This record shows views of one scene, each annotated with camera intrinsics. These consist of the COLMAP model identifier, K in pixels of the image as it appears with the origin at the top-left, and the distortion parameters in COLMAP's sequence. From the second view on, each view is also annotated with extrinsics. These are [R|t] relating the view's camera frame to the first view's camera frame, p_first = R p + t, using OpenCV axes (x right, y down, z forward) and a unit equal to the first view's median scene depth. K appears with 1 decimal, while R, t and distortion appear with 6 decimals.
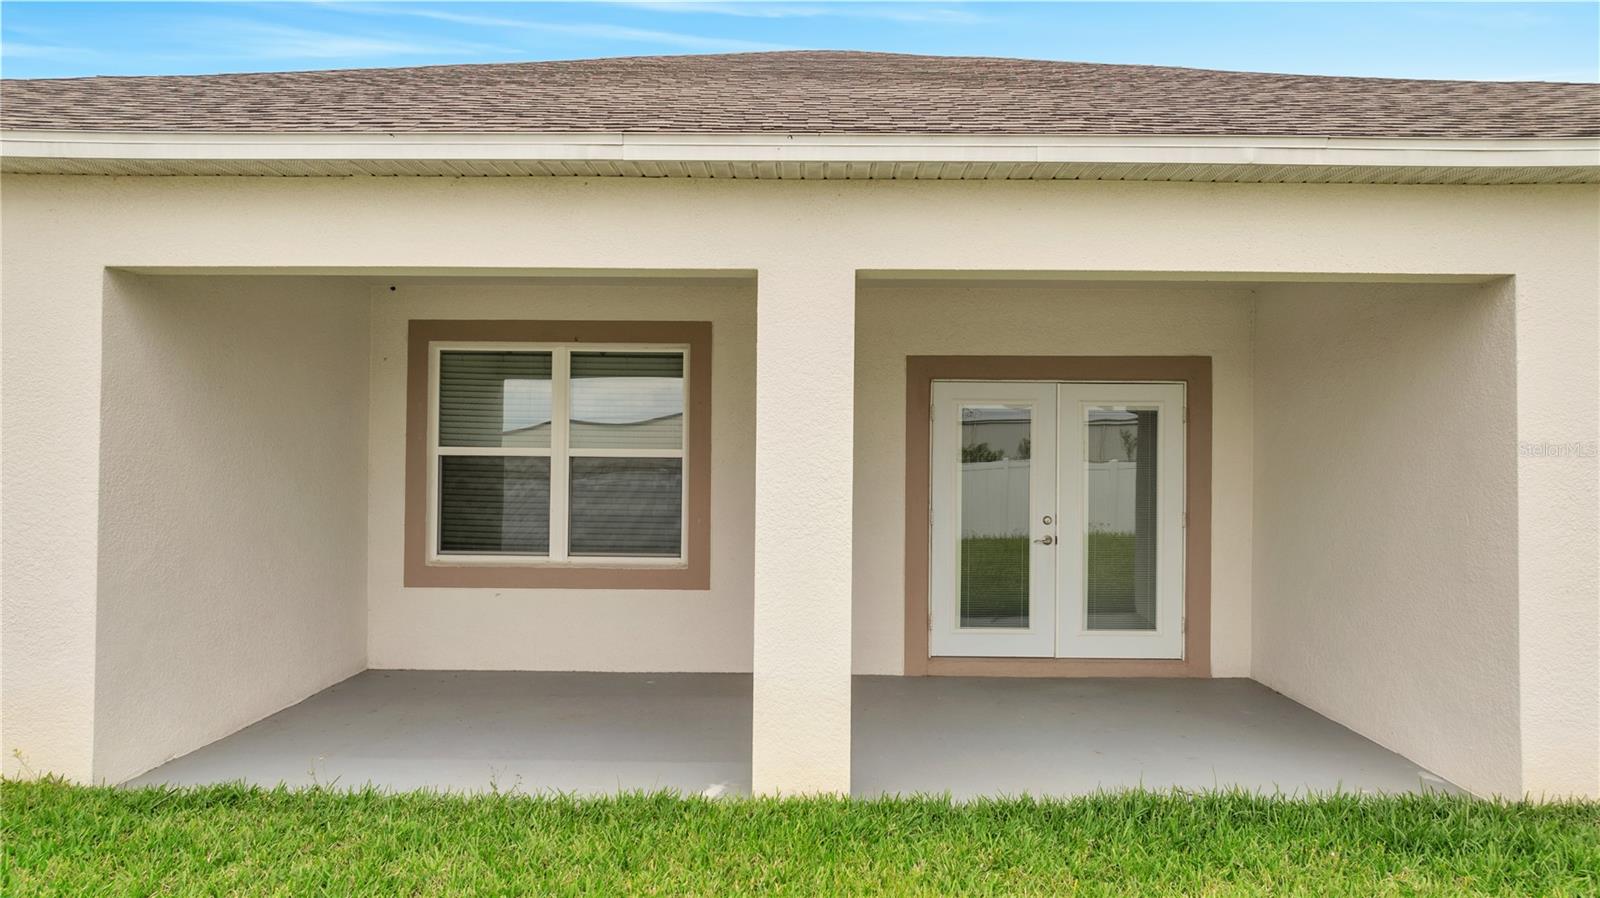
lens RADIAL K [[1127.6, 0, 803.9], [0, 1127.6, 447.2], [0, 0, 1]] dist [-0.018011, -0.000425]
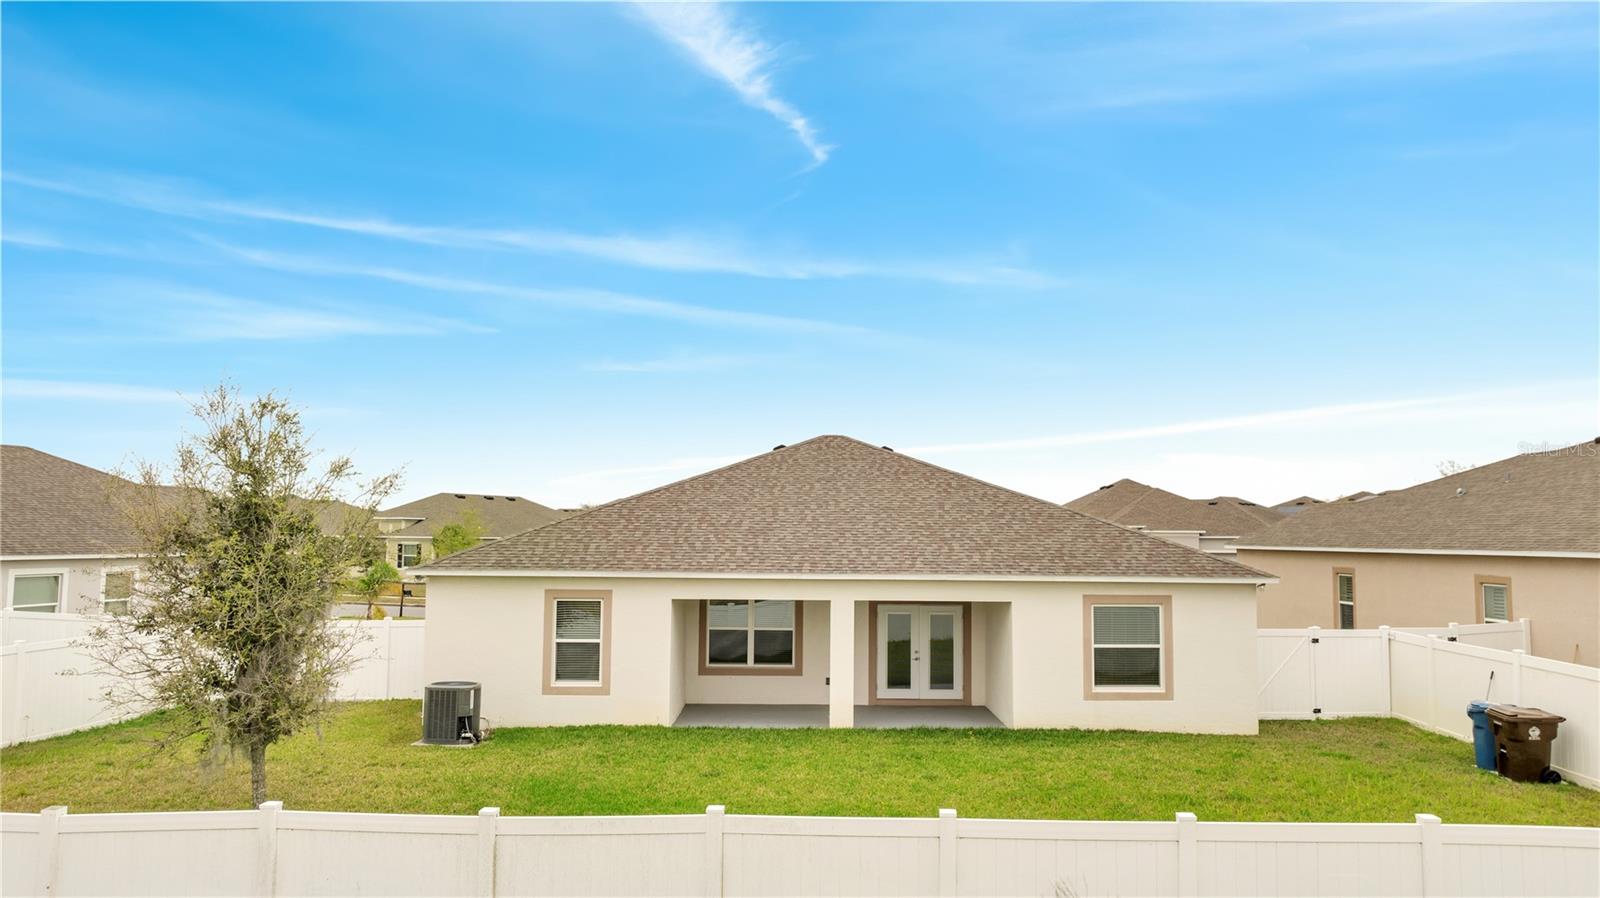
lens RADIAL K [[1127.6, 0, 803.9], [0, 1127.6, 447.2], [0, 0, 1]] dist [-0.018011, -0.000425]
pose [[0.999810, 0.001777, 0.019404, -0.149071], [-0.000587, 0.998128, -0.061162, -0.313373], [-0.019476, 0.061139, 0.997939, -2.134717]]
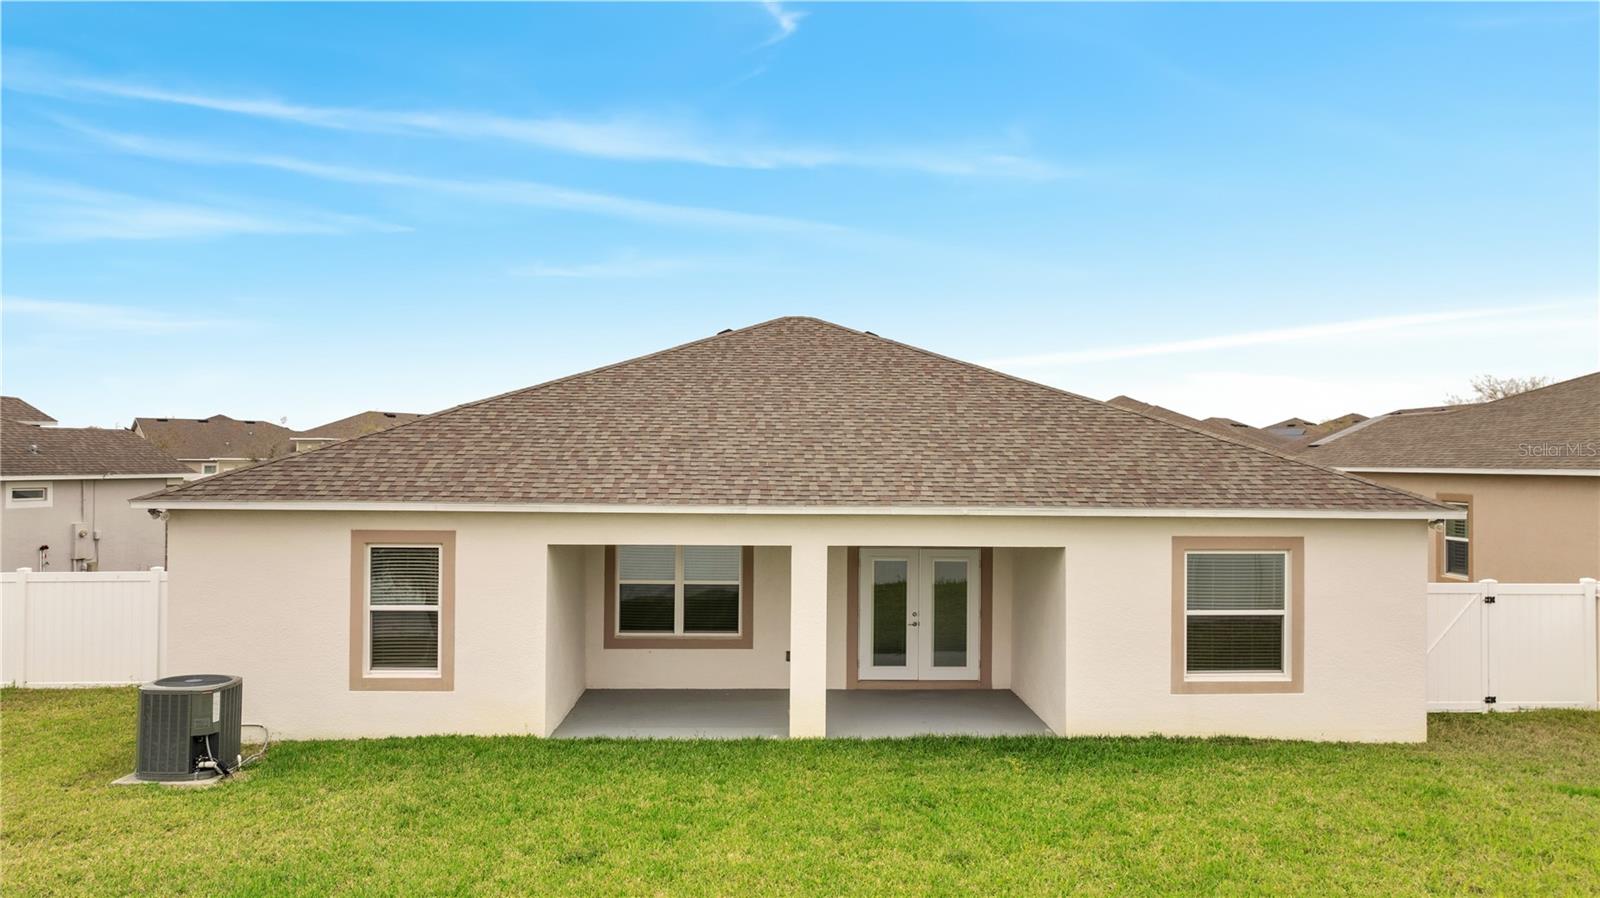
lens RADIAL K [[1127.6, 0, 803.9], [0, 1127.6, 447.2], [0, 0, 1]] dist [-0.018011, -0.000425]
pose [[0.998935, 0.000228, 0.046138, -0.092351], [-0.000475, 0.999986, 0.005352, -0.275700], [-0.046136, -0.005368, 0.998921, -1.159122]]
